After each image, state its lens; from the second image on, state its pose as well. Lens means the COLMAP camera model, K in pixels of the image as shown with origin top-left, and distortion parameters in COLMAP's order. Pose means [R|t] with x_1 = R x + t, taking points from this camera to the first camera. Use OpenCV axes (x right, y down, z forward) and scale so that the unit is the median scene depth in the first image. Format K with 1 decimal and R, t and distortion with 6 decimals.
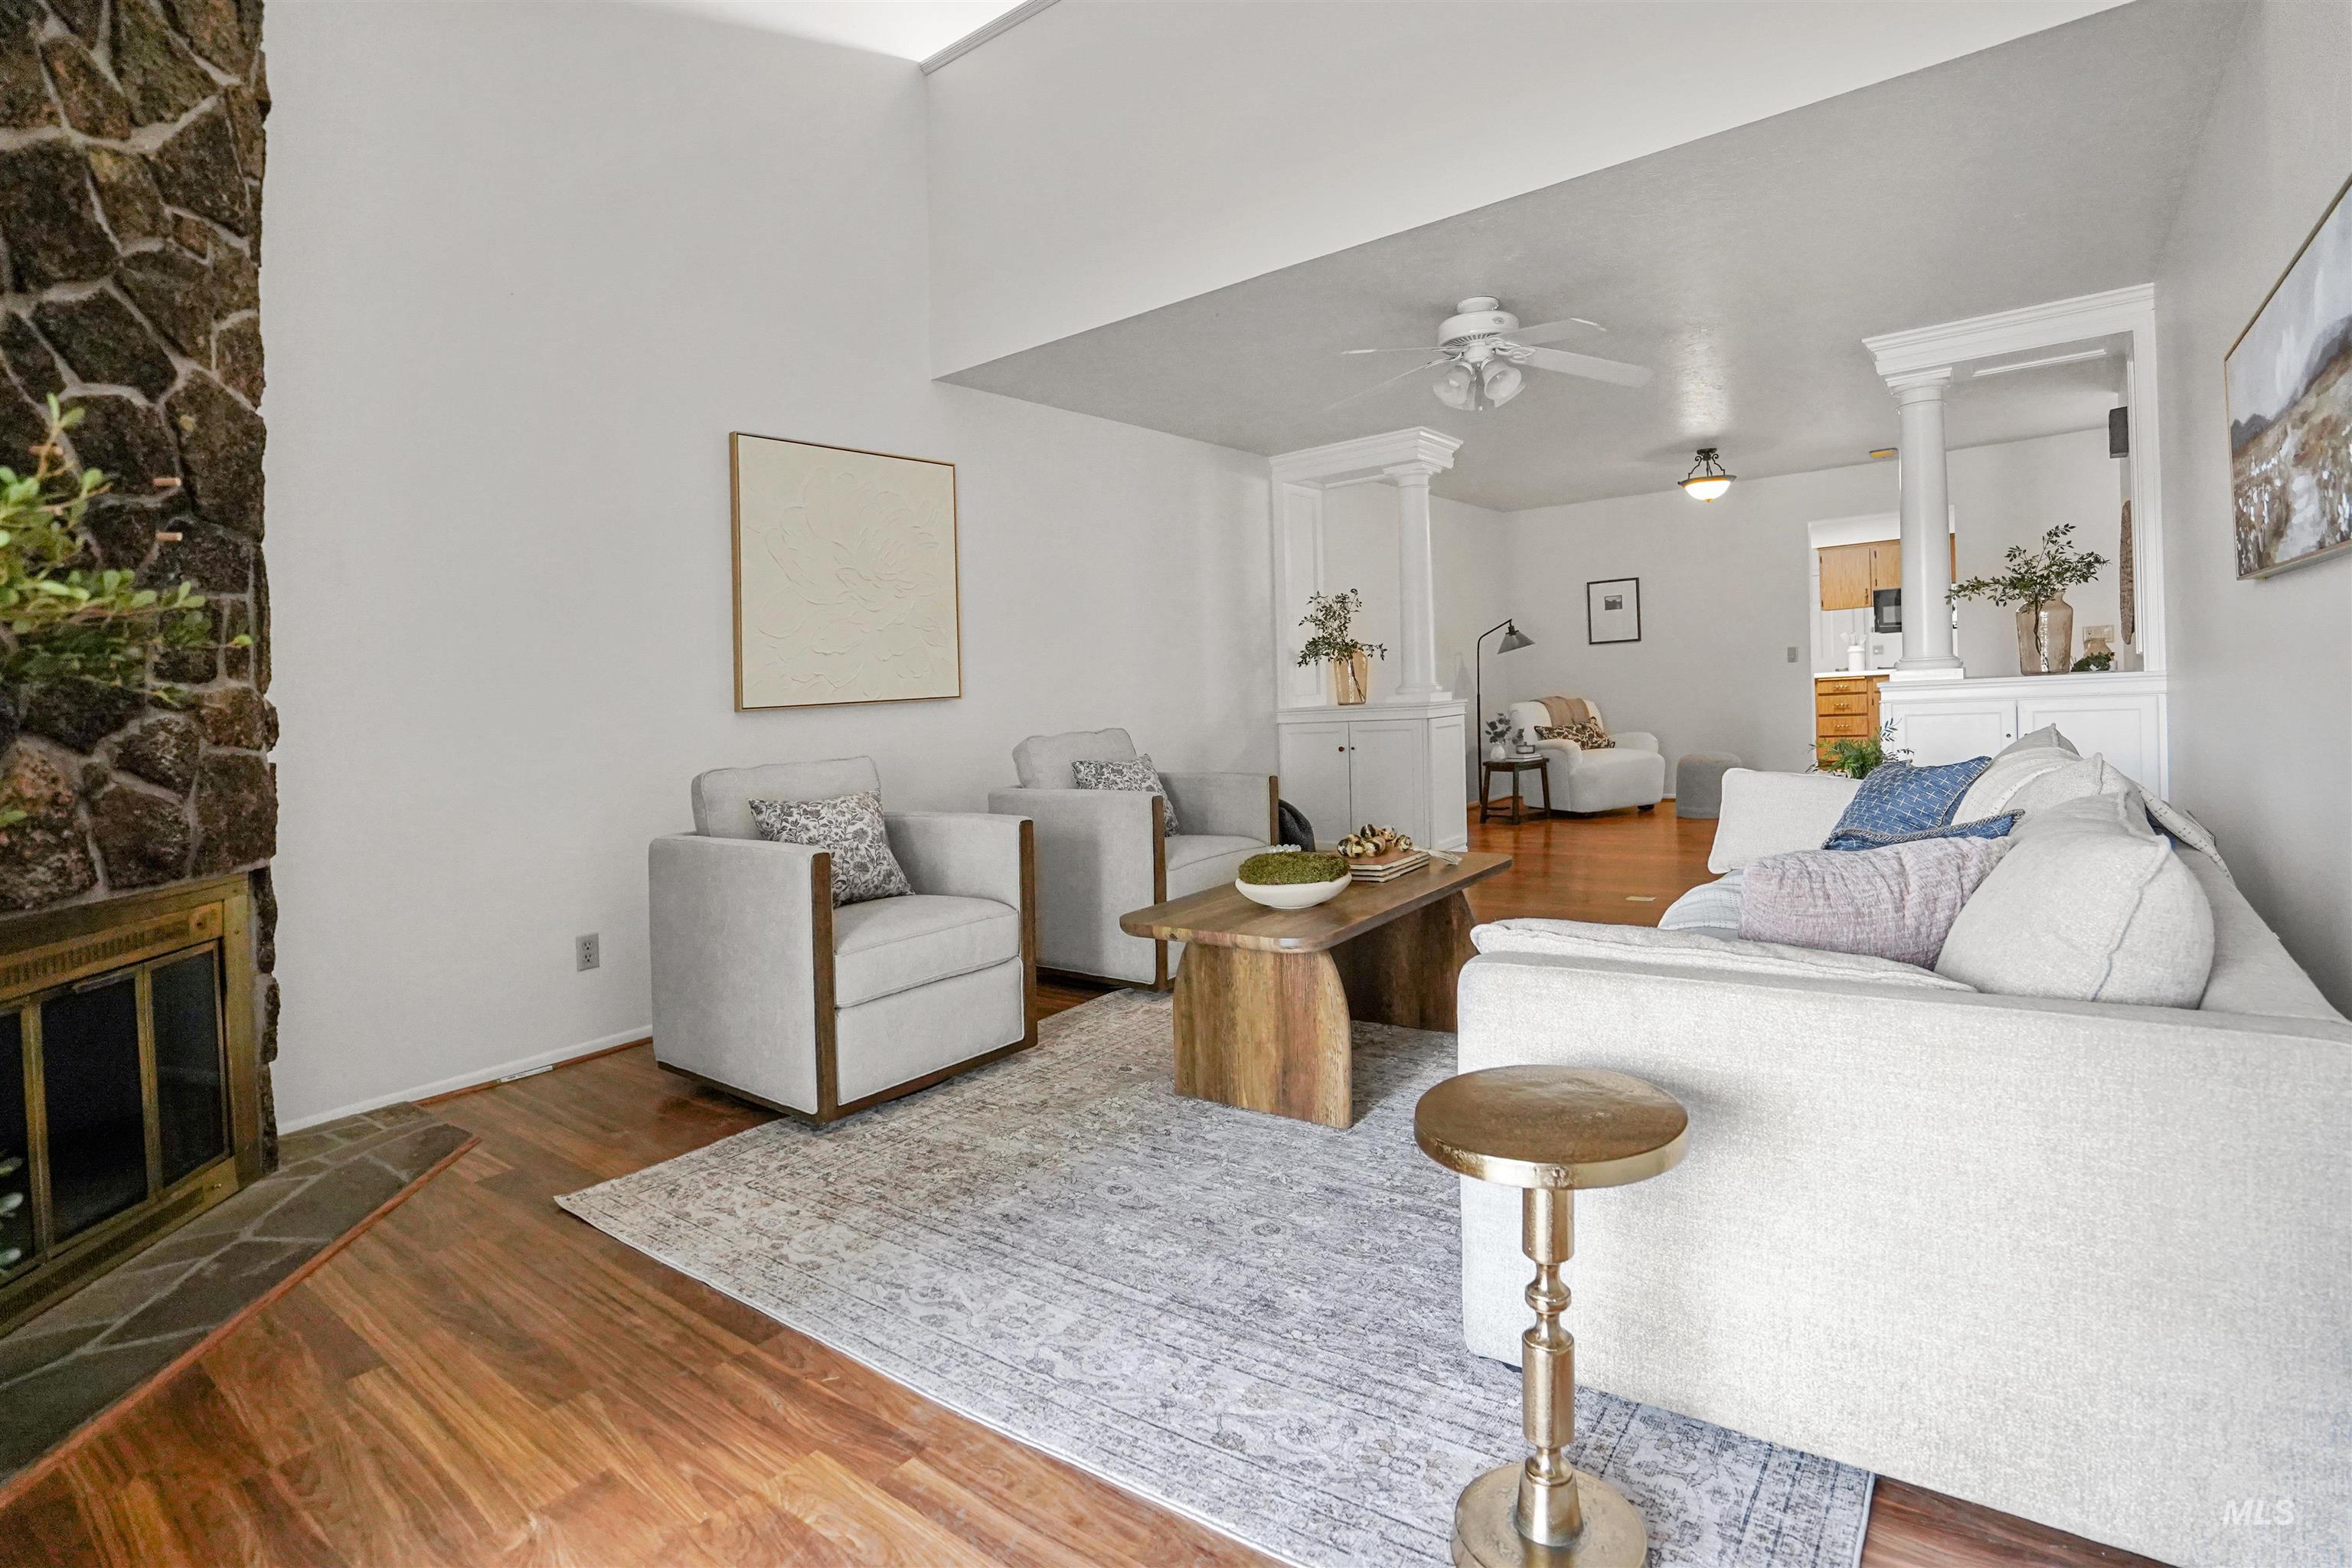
lens RADIAL K [[1109.9, 0, 1176.0], [0, 1109.9, 784.0], [0, 0, 1]] dist [-0.005010, -0.000373]
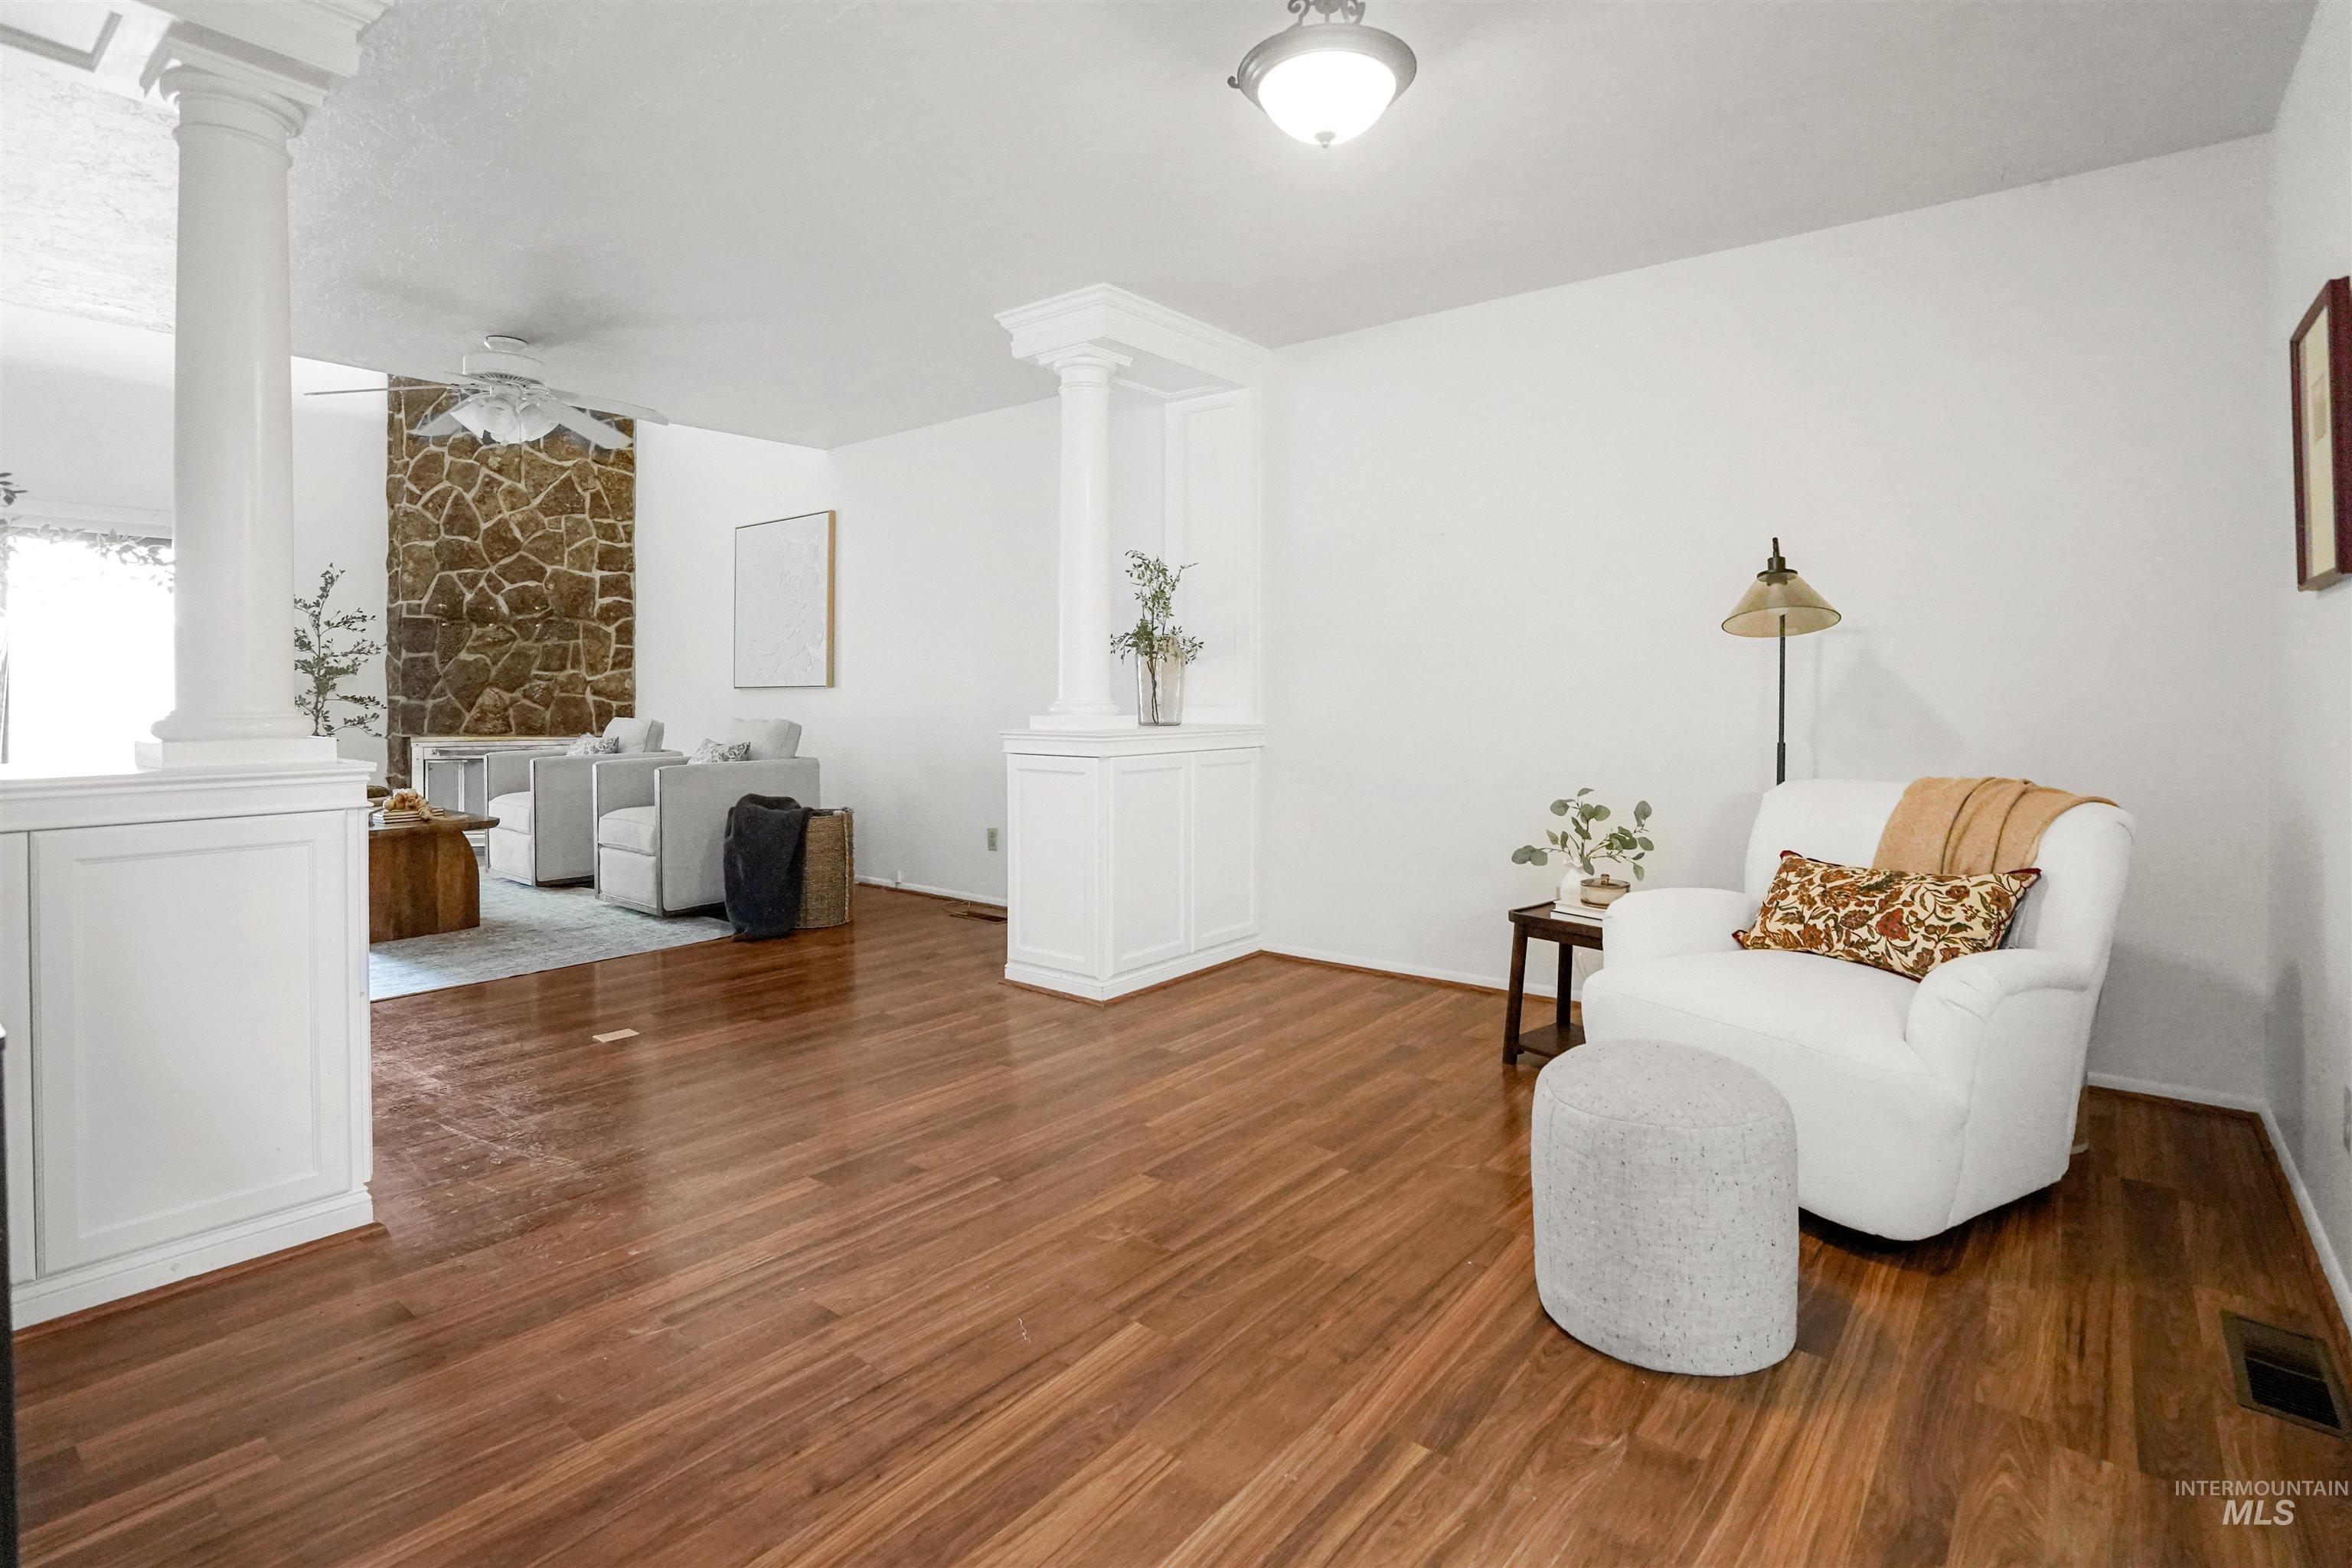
lens RADIAL K [[1186.6, 0, 1148.1], [0, 1186.6, 714.0], [0, 0, 1]] dist [-0.022084, 0.007415]
pose [[-0.041952, 0.076267, -0.996204, 0.649499], [-0.076752, 0.993890, 0.079322, -0.101250], [0.996167, 0.079789, -0.035843, 0.779504]]
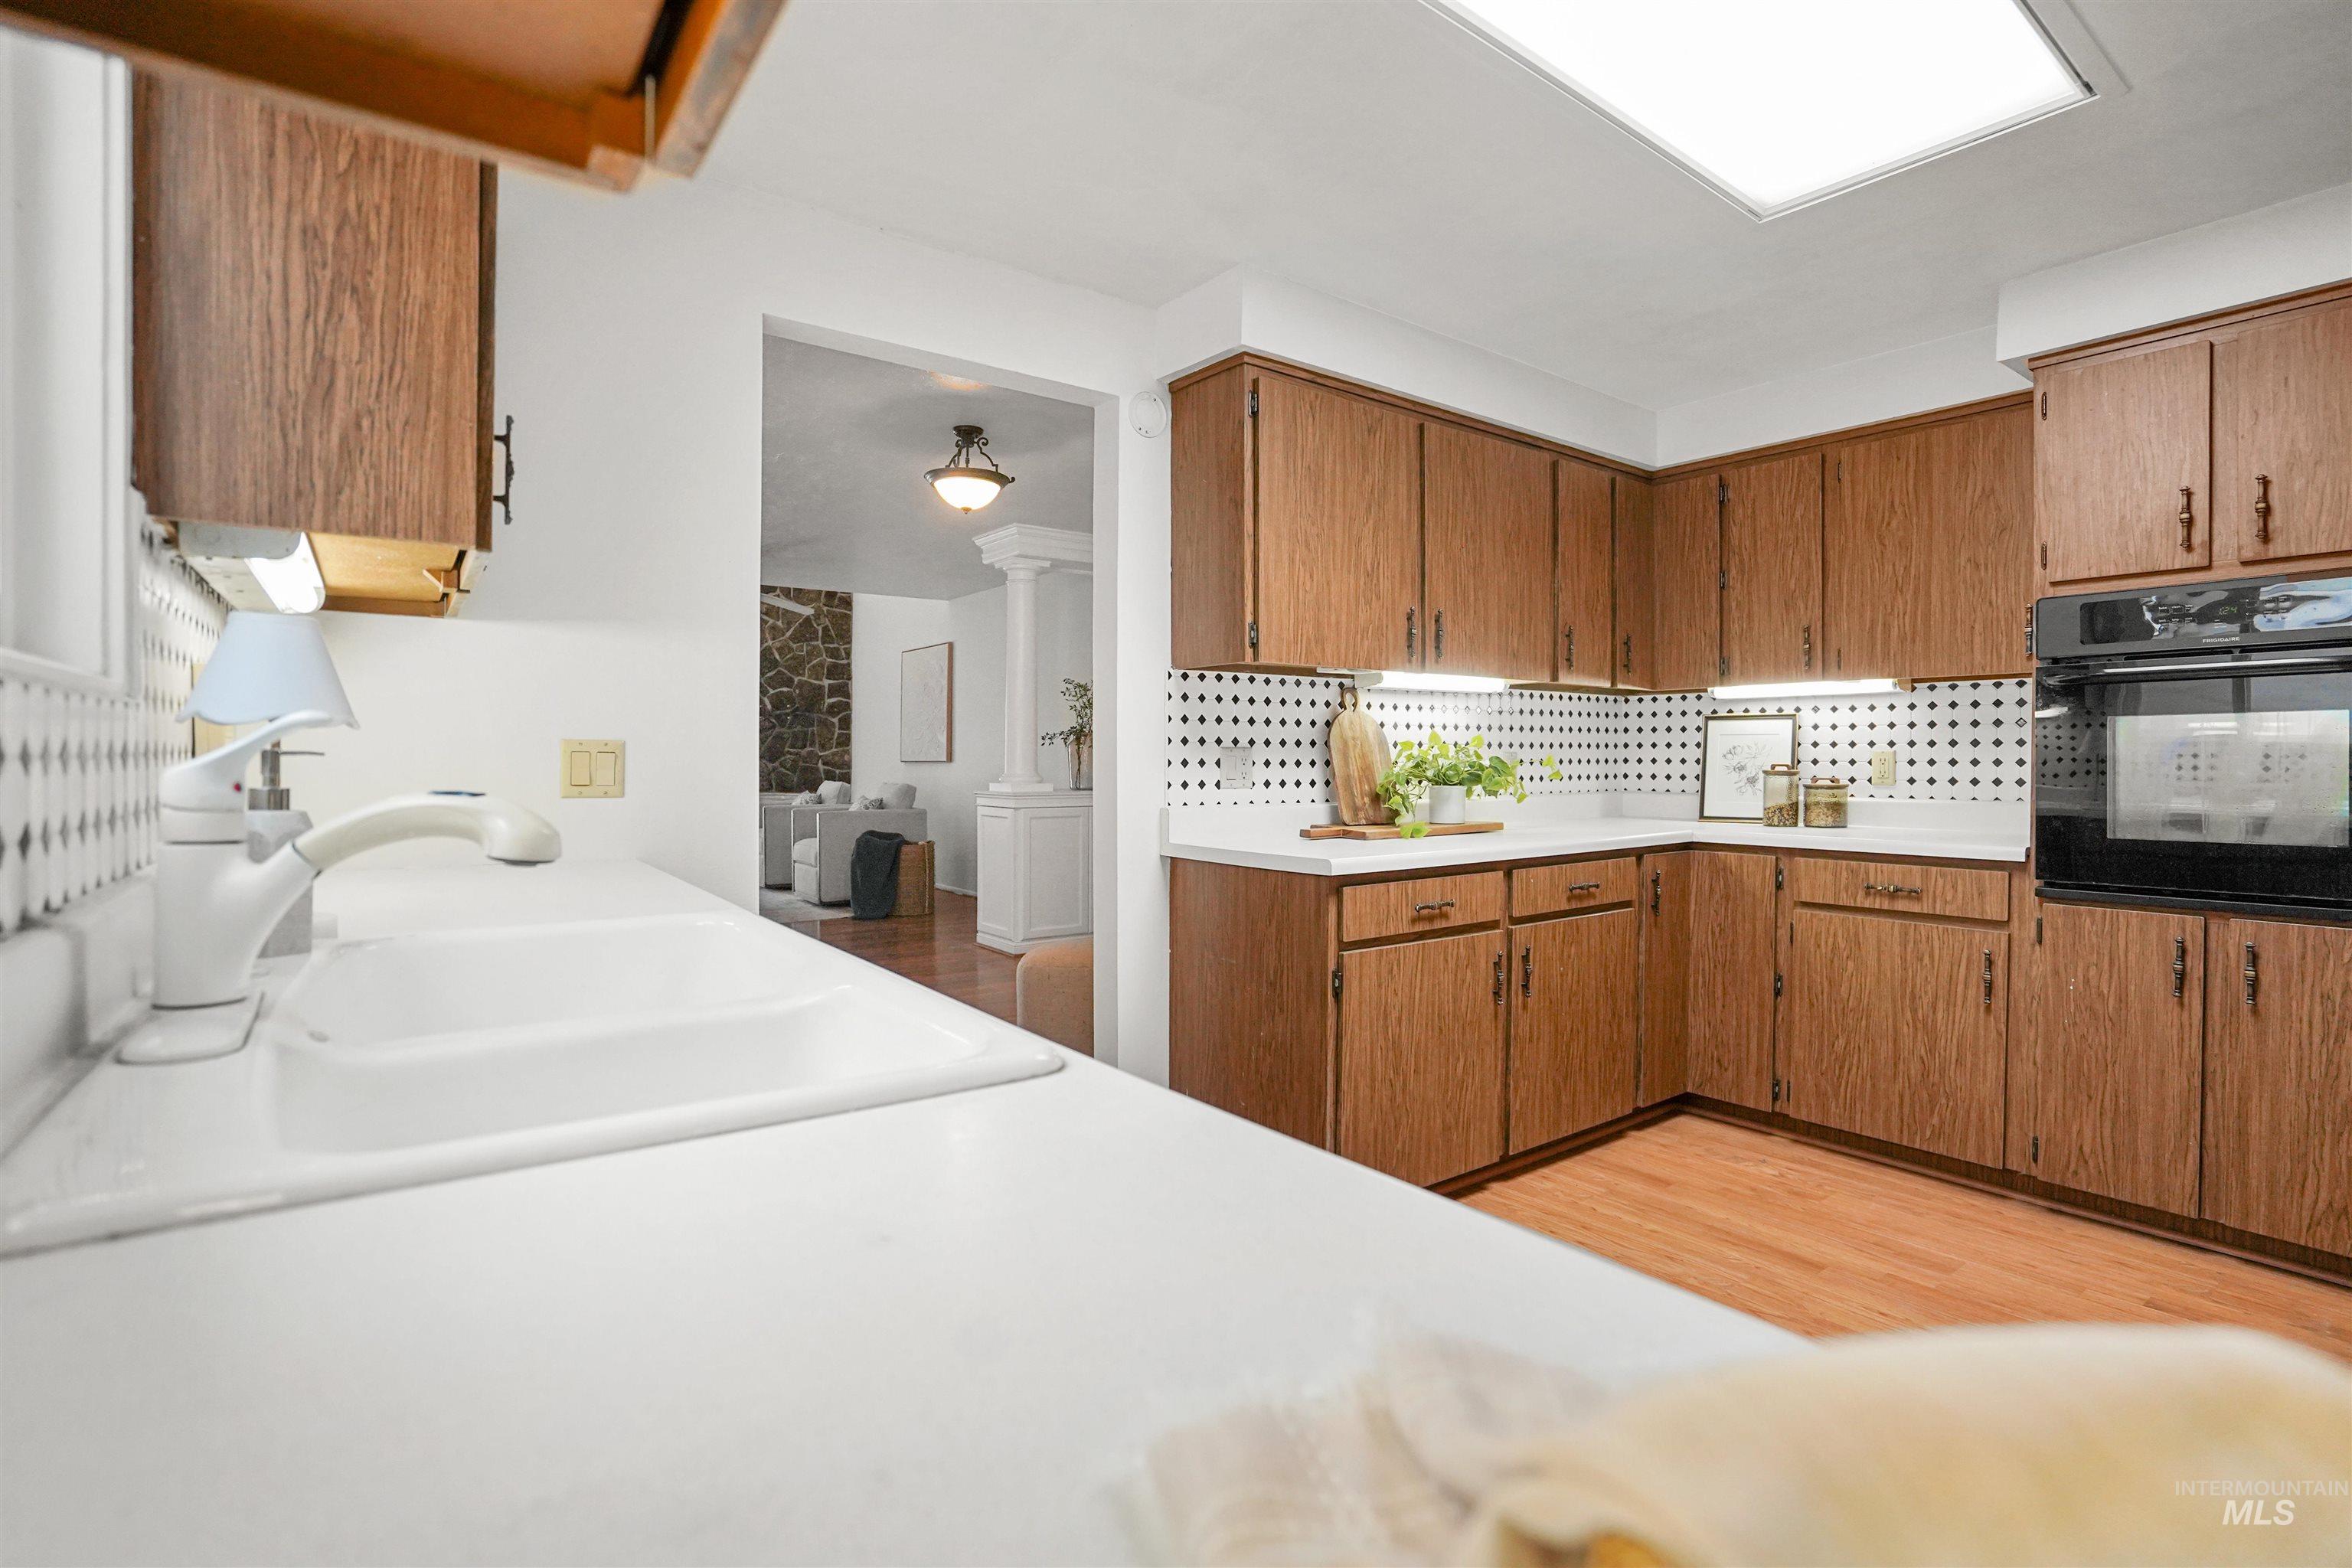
lens RADIAL K [[1109.9, 0, 1176.0], [0, 1109.9, 784.0], [0, 0, 1]] dist [-0.005010, -0.000373]
pose [[-0.272744, 0.079031, -0.958835, 0.853716], [-0.065138, 0.992817, 0.100360, -0.141256], [0.959879, 0.089829, -0.265637, 1.037476]]
